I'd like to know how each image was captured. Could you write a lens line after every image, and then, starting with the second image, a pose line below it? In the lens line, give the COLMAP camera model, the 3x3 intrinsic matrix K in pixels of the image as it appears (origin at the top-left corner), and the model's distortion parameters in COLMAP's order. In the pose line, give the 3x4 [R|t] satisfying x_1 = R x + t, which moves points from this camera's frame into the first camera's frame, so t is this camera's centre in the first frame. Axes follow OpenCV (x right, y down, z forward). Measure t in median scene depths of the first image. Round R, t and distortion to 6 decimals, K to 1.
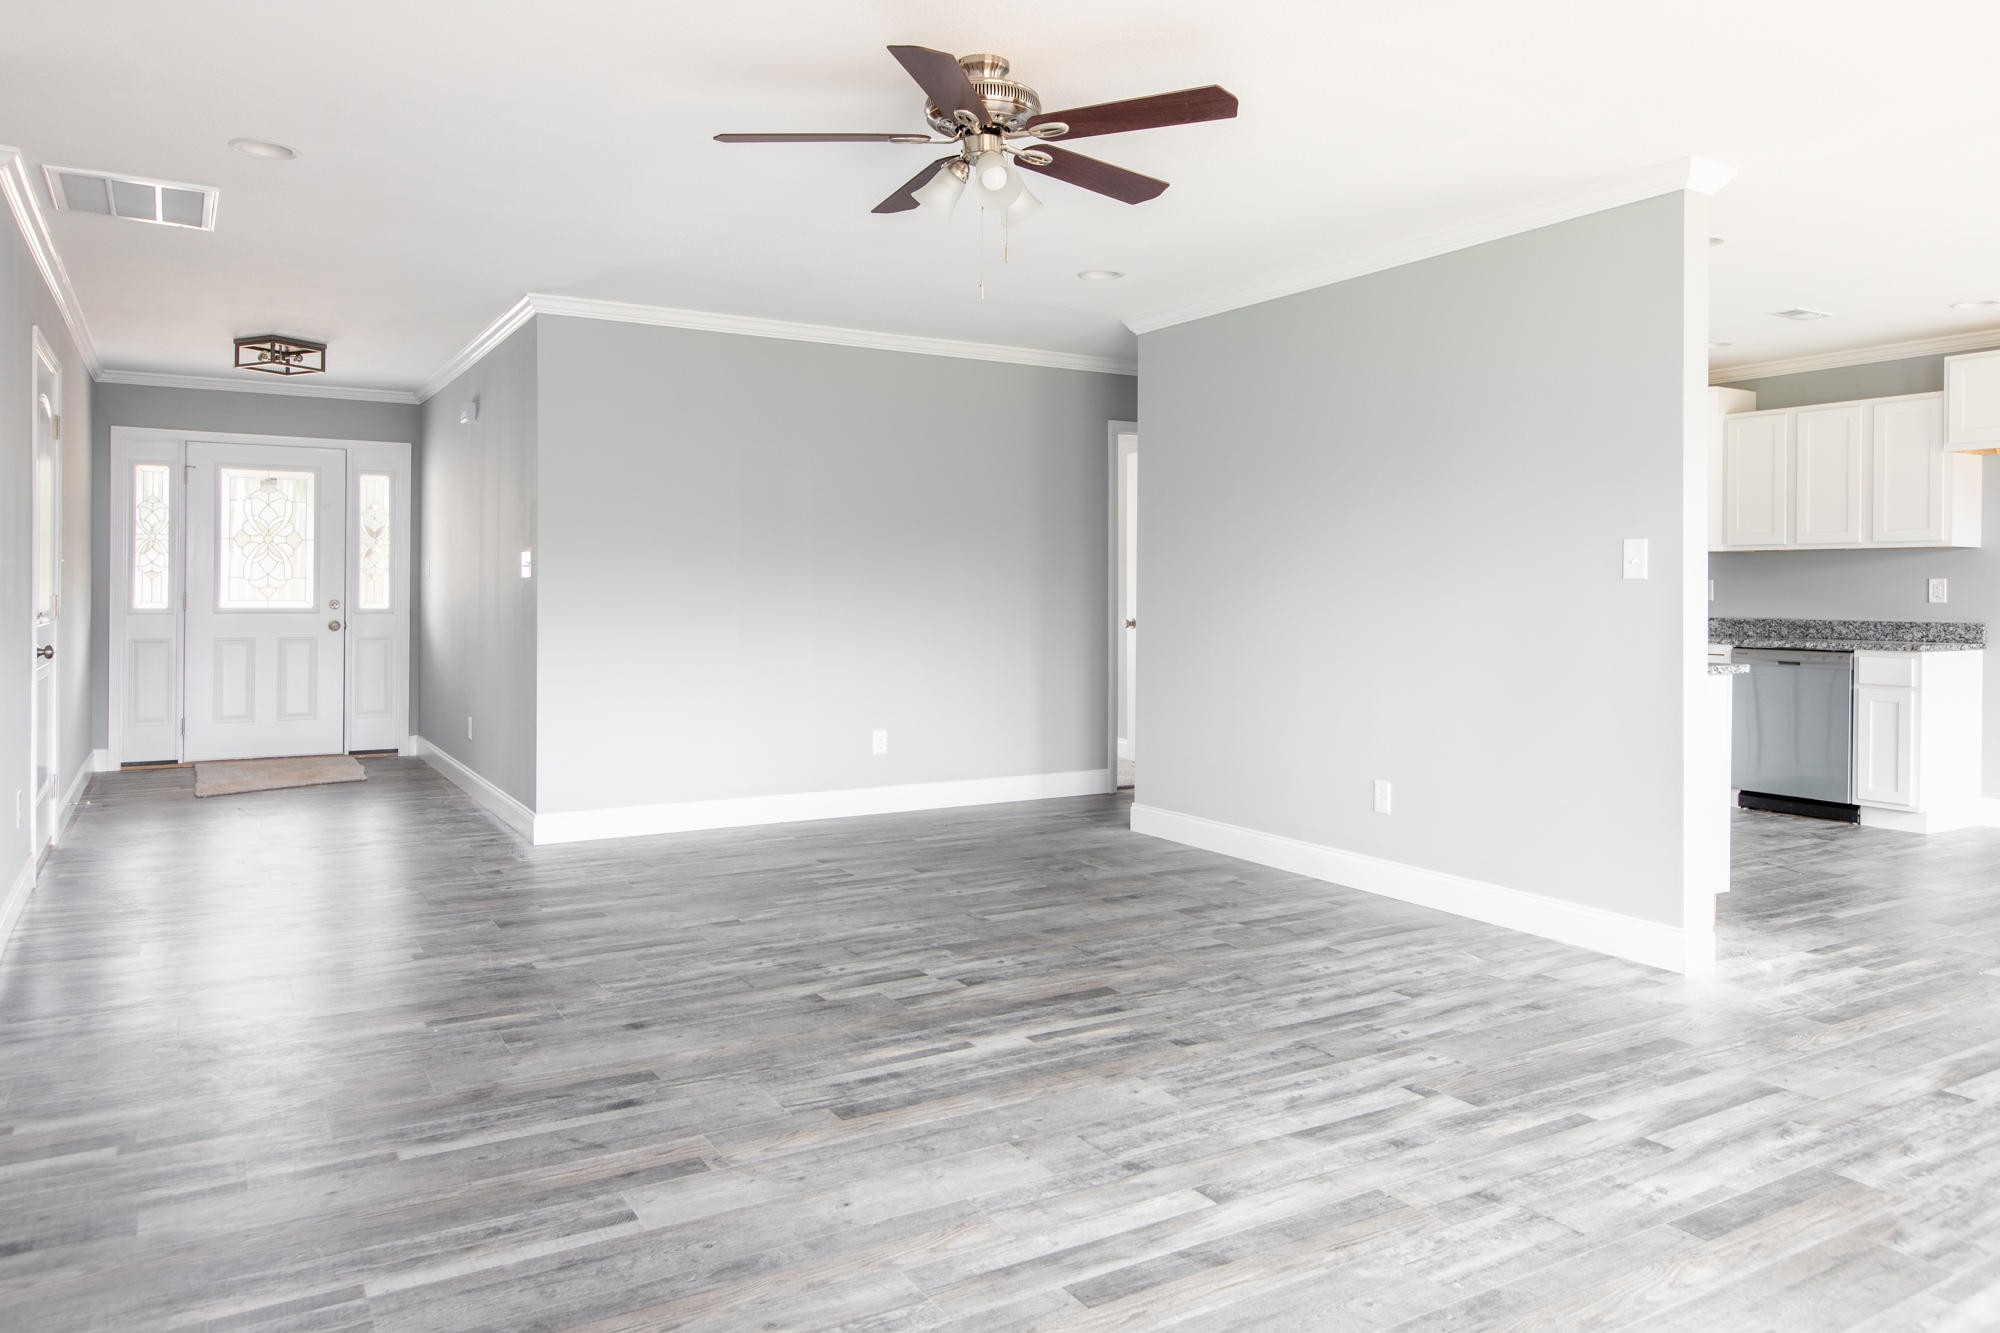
lens RADIAL K [[1367.6, 0, 986.0], [0, 1367.6, 663.4], [0, 0, 1]] dist [-0.030835, 0.008437]
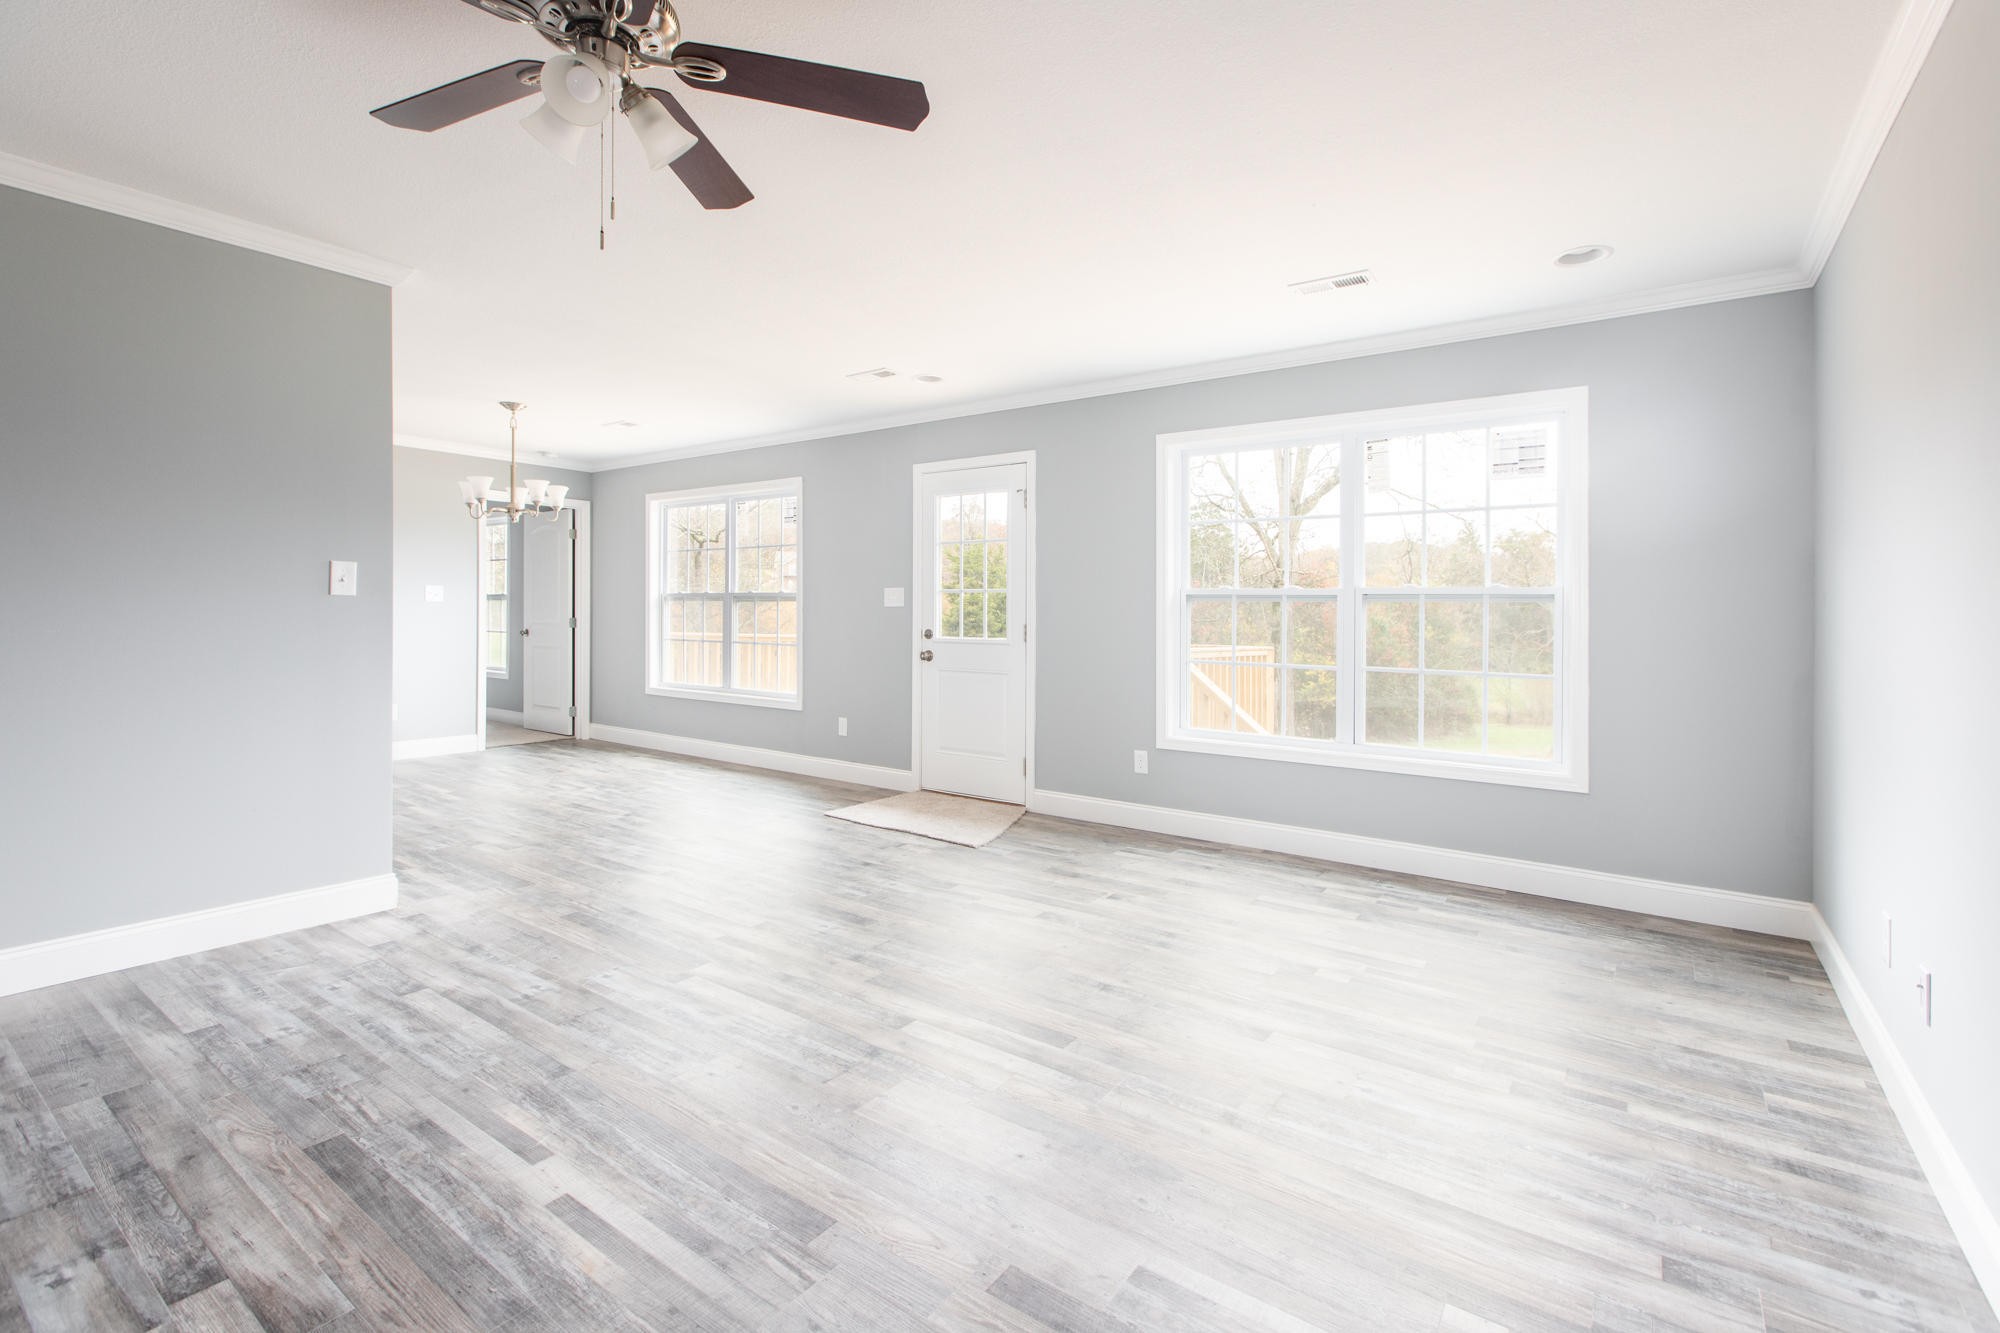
lens RADIAL K [[899.6, 0, 1018.8], [0, 899.6, 609.5], [0, 0, 1]] dist [-0.002201, -0.000948]
pose [[-0.415898, -0.007426, 0.909381, -0.617844], [0.036364, 0.999031, 0.024789, -0.061728], [-0.908684, 0.043378, -0.415225, 1.021937]]
